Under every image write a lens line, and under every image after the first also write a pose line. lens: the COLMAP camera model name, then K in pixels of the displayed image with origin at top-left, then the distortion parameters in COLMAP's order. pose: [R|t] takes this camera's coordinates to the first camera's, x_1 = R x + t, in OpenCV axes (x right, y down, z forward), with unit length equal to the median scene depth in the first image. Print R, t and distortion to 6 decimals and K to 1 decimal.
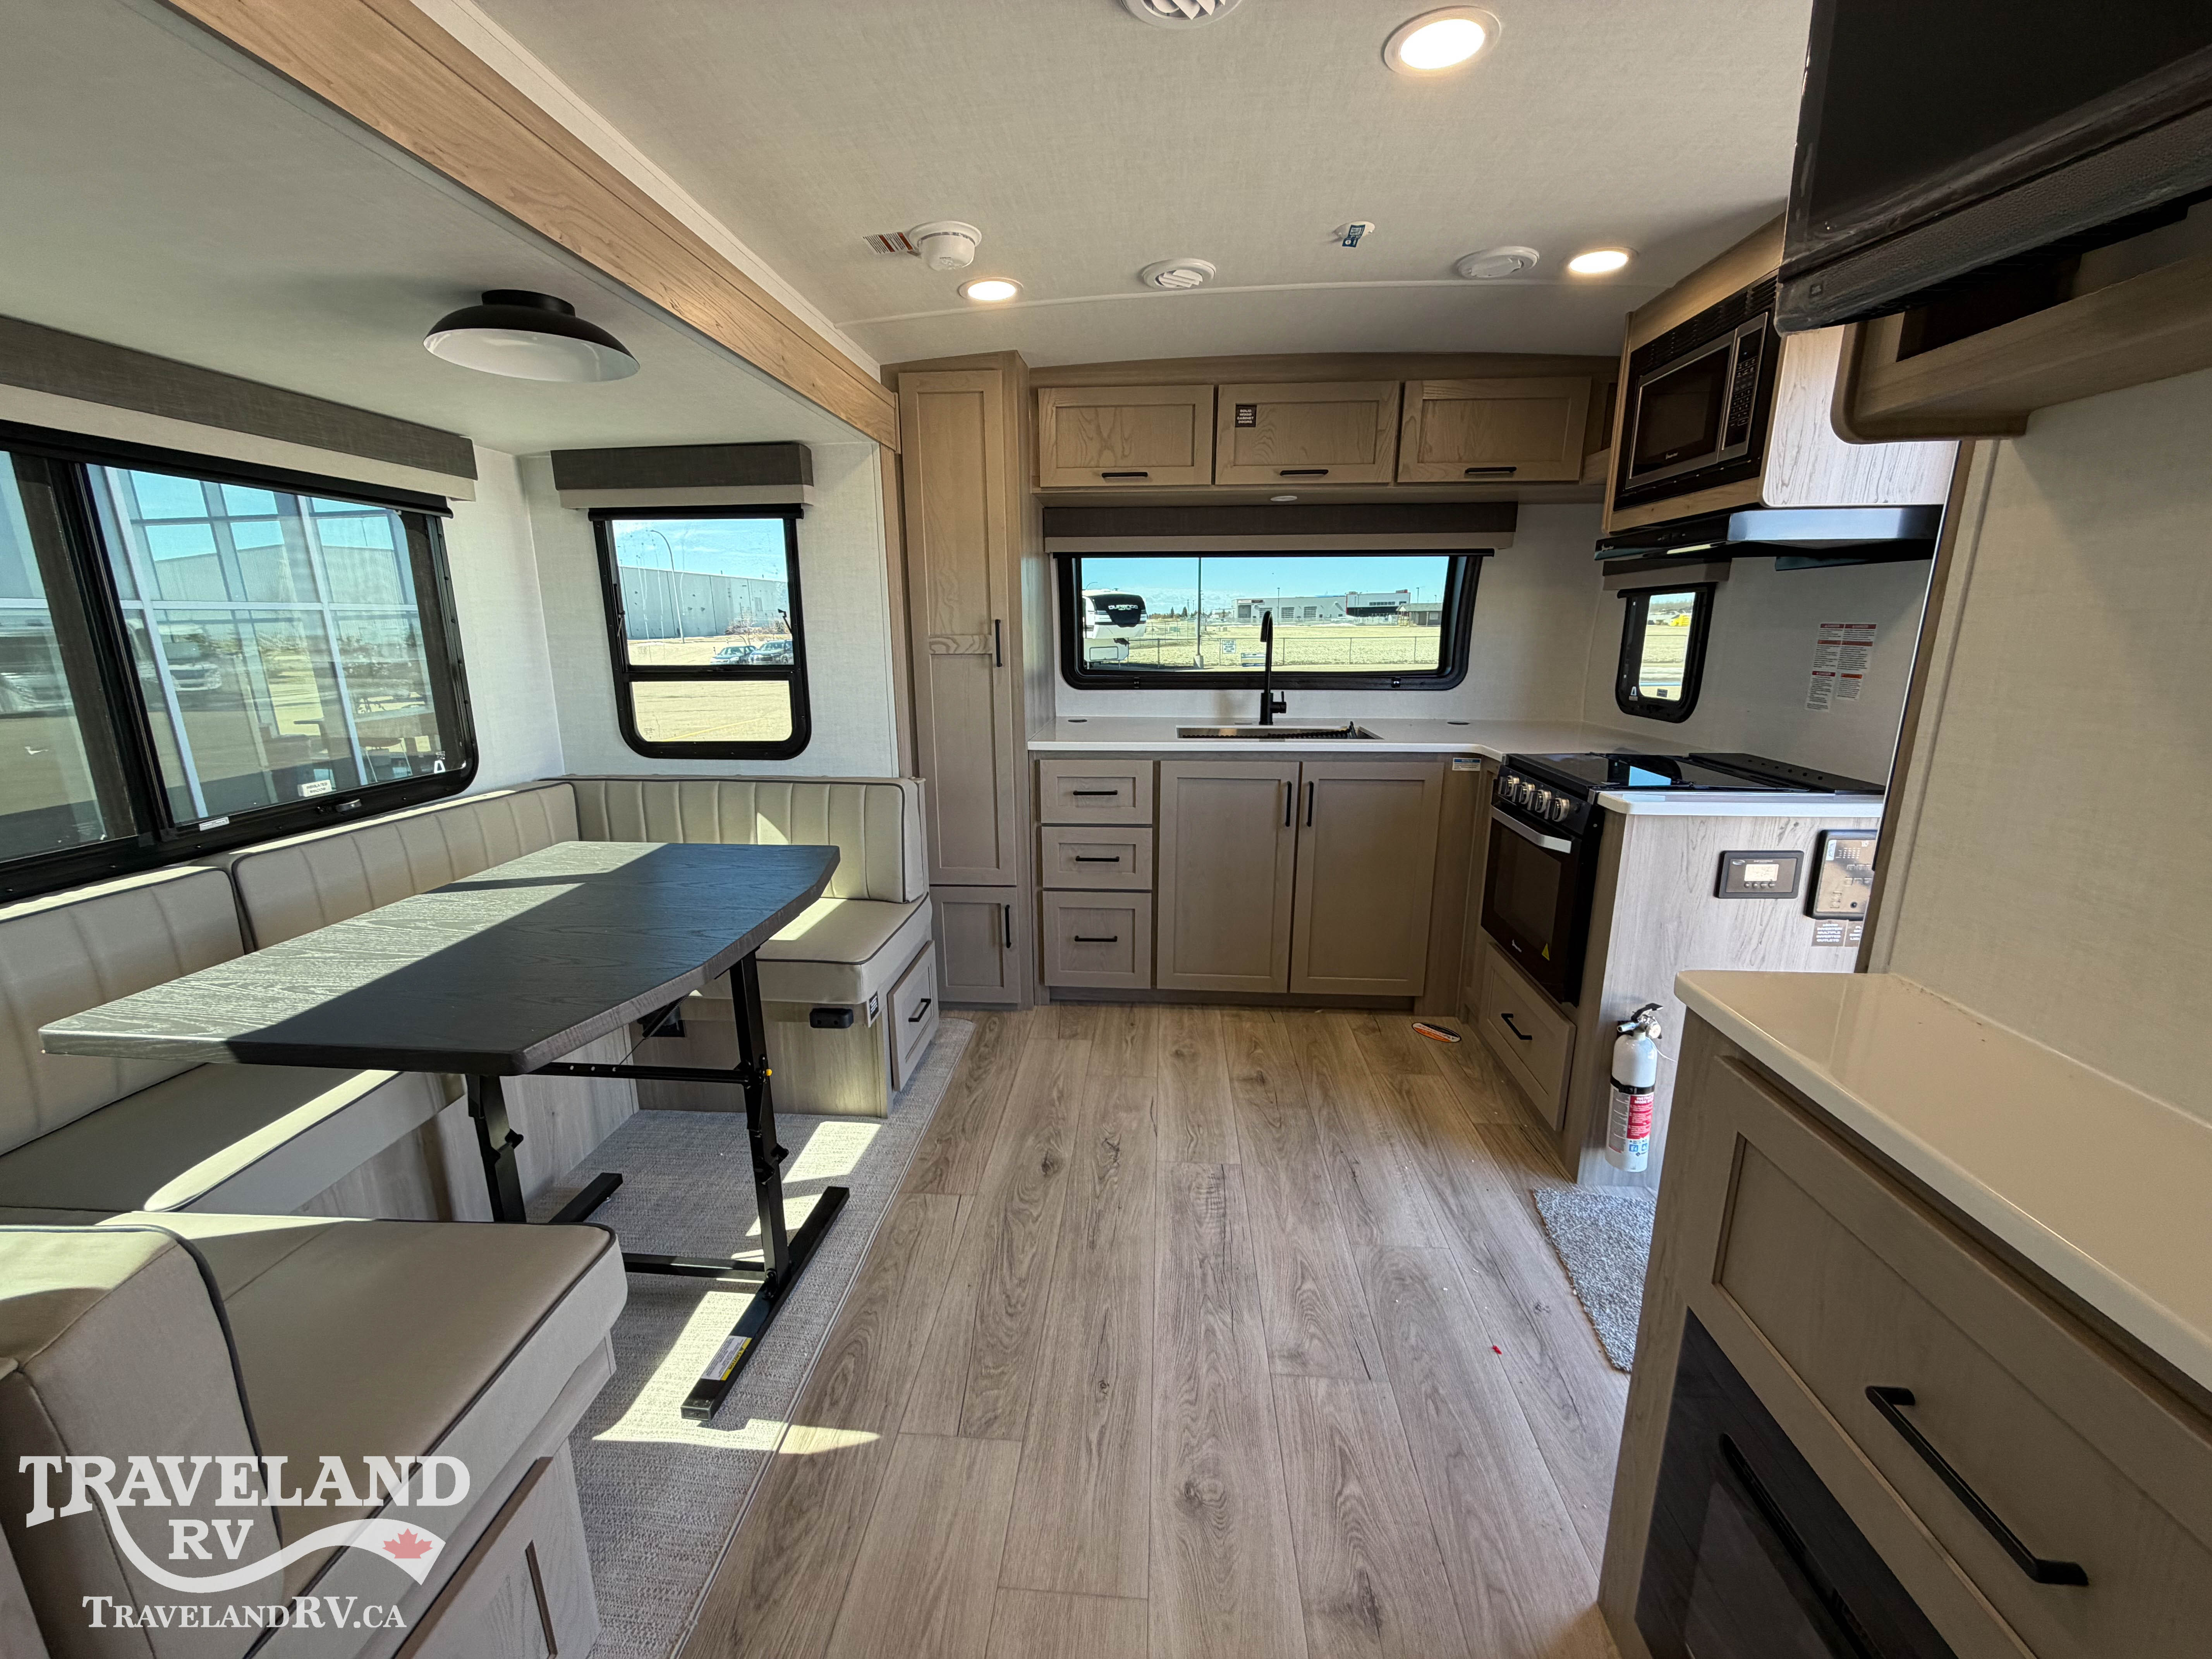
lens RADIAL K [[880.3, 0, 1098.8], [0, 880.3, 828.9], [0, 0, 1]] dist [0.000811, -0.000194]
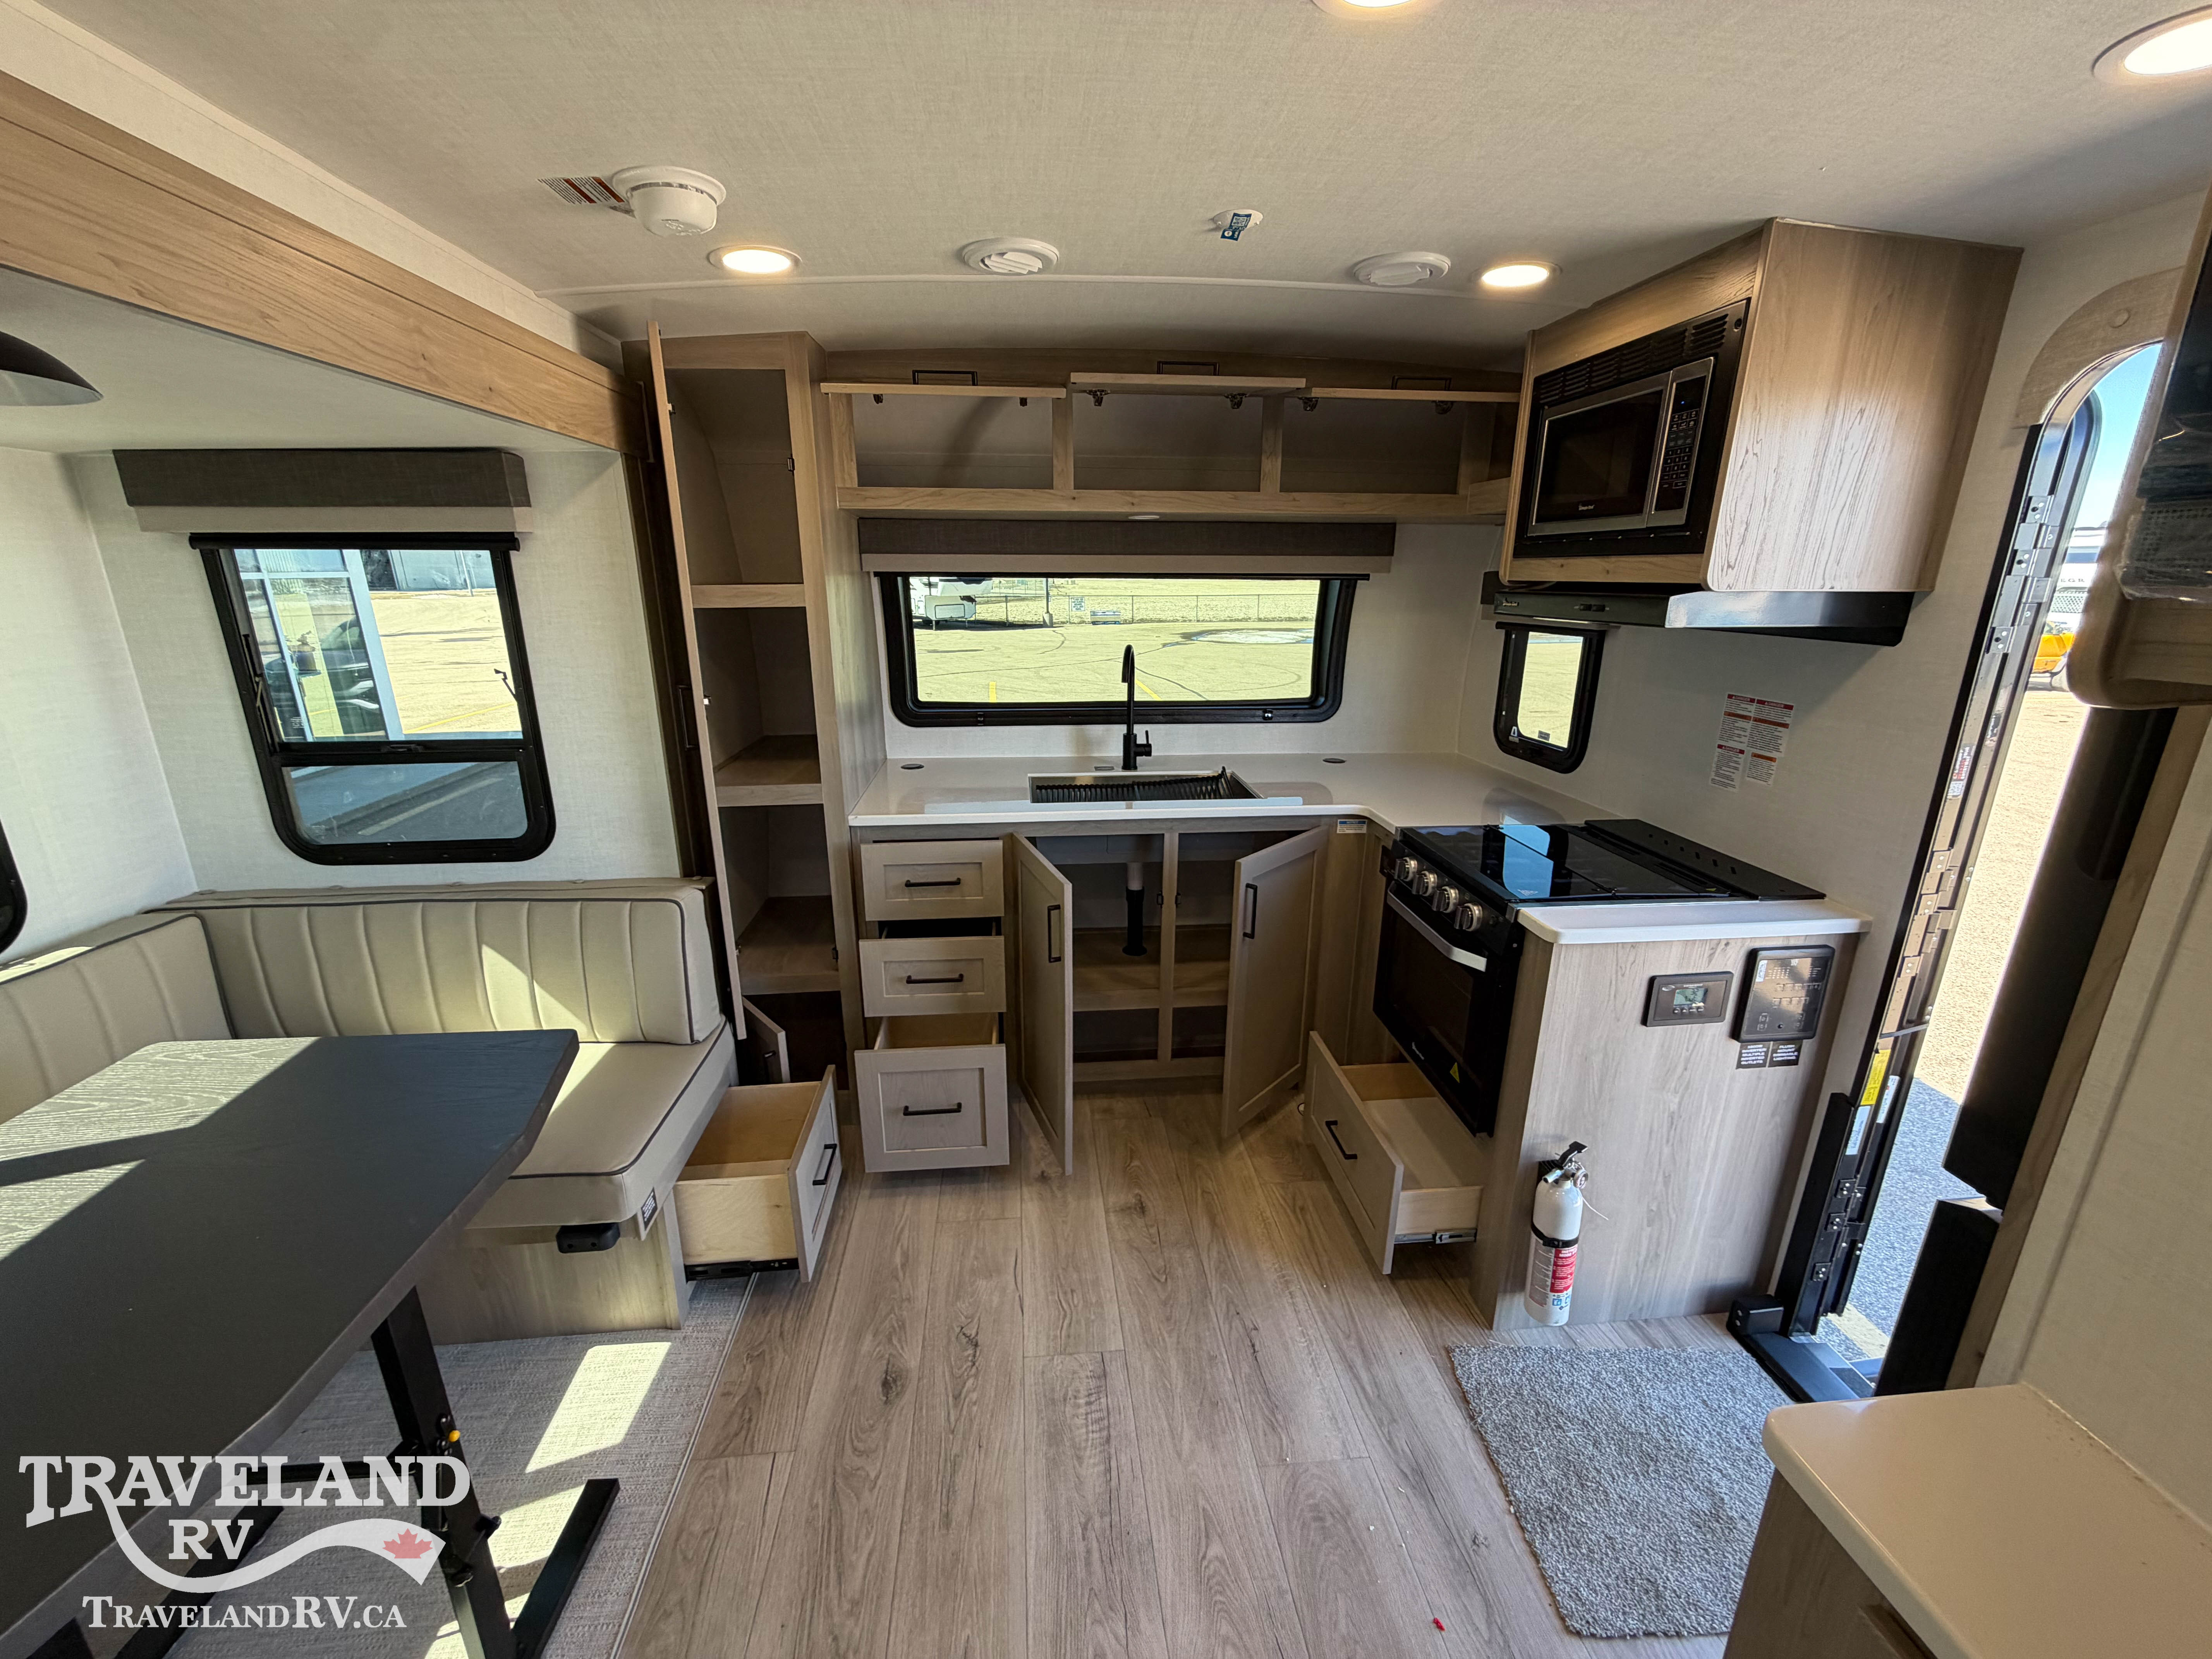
lens RADIAL K [[880.3, 0, 1098.8], [0, 880.3, 828.9], [0, 0, 1]] dist [0.000811, -0.000194]
pose [[0.986038, -0.039903, 0.161668, 0.022415], [0.031482, 0.998027, 0.054319, -0.171486], [-0.163517, -0.048471, 0.985349, 0.208544]]
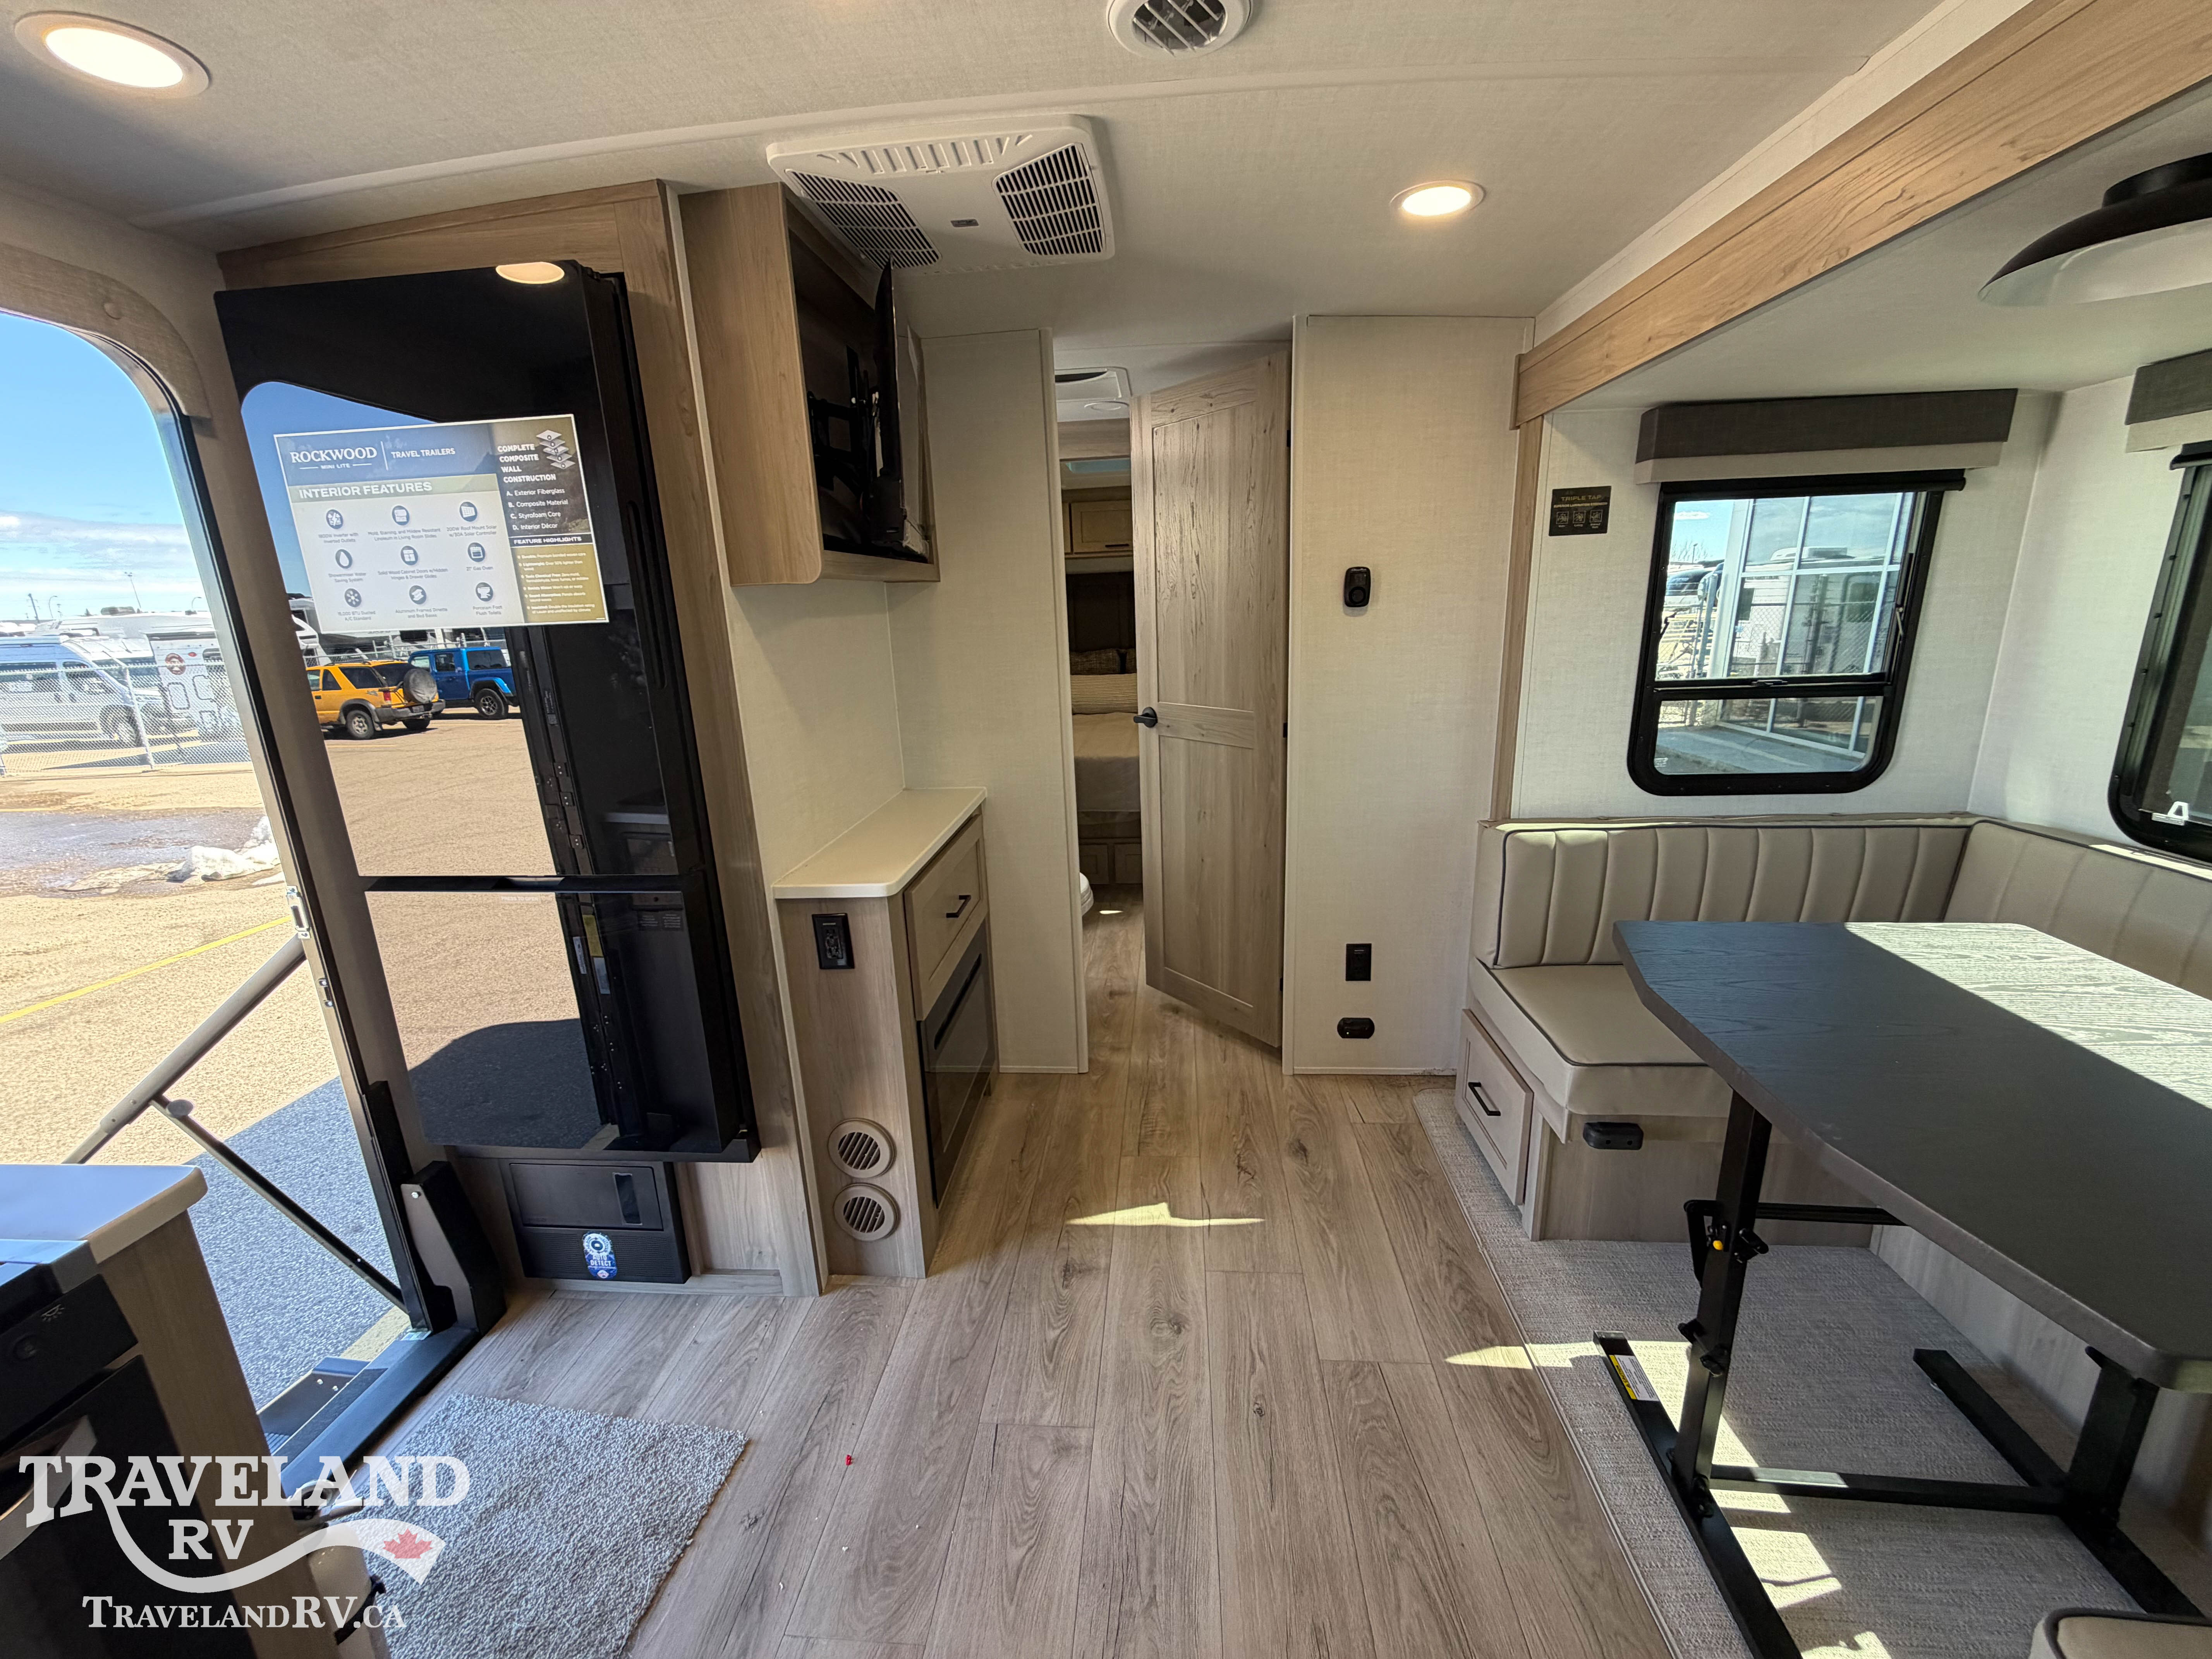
lens RADIAL K [[880.3, 0, 1098.8], [0, 880.3, 828.9], [0, 0, 1]] dist [0.000811, -0.000194]
pose [[-0.998894, 0.042459, 0.020179, 0.107184], [0.046973, 0.884423, 0.464317, -0.339348], [0.001868, 0.464751, -0.885439, 1.193724]]
